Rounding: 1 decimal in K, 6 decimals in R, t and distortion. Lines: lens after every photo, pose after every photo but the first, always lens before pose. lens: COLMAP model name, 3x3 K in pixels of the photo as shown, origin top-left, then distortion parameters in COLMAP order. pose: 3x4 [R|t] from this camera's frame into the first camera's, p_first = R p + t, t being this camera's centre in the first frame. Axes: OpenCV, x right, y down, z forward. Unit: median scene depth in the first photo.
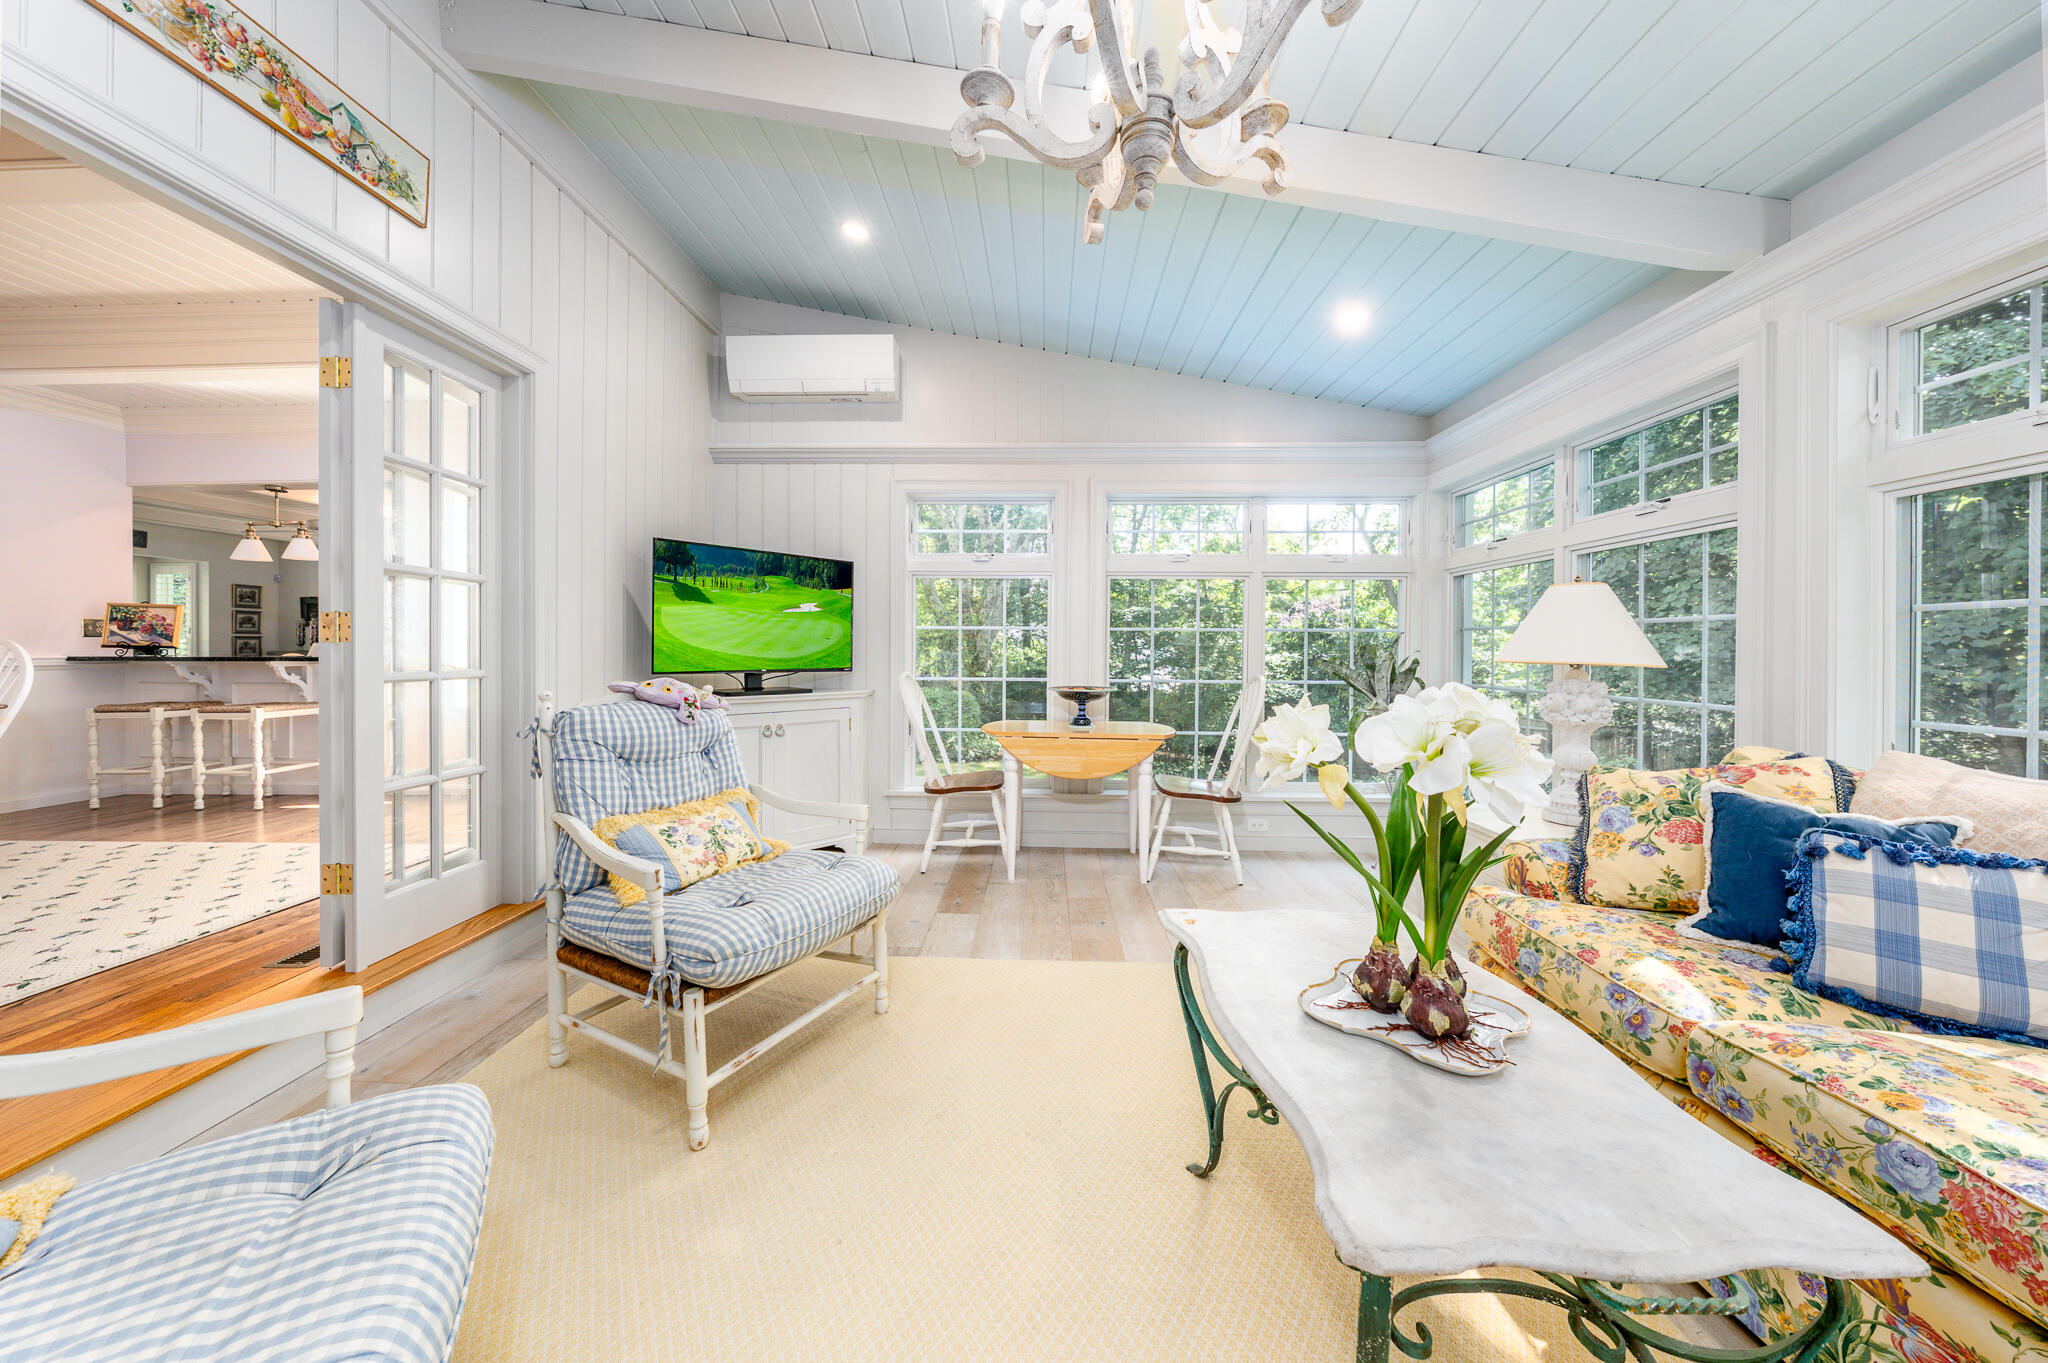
lens RADIAL K [[728.4, 0, 1042.8], [0, 728.4, 652.5], [0, 0, 1]] dist [-0.005386, -0.000115]
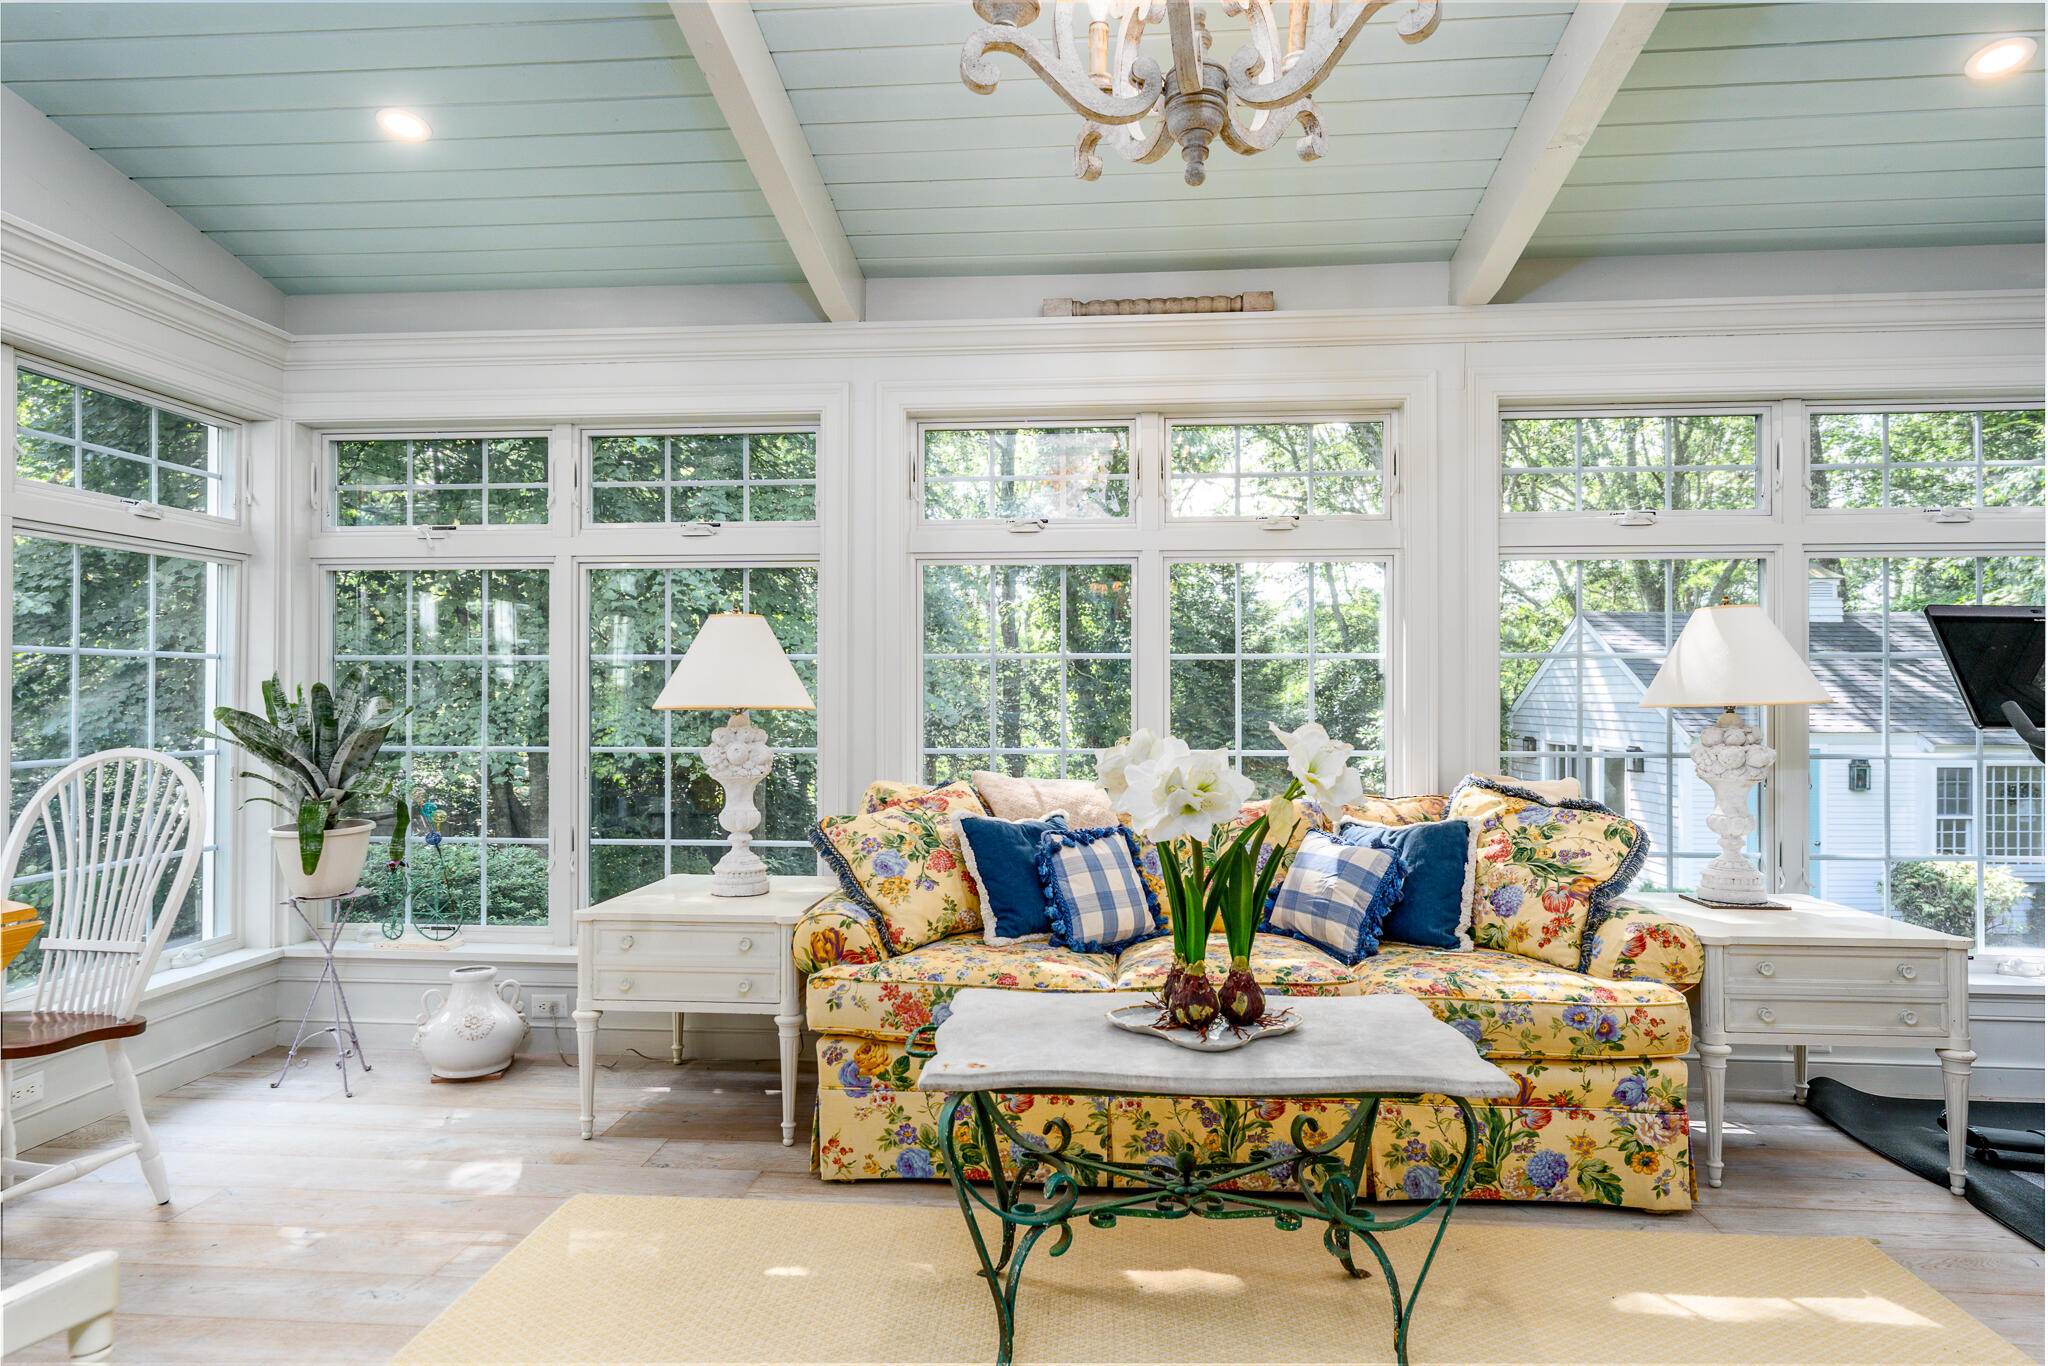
lens RADIAL K [[1201.7, 0, 1029.7], [0, 1201.7, 682.0], [0, 0, 1]] dist [-0.002790, -0.000287]
pose [[0.041965, 0.005490, 0.999104, -0.871379], [0.005624, 0.999968, -0.005731, -0.006757], [-0.999103, 0.005860, 0.041932, 0.775322]]
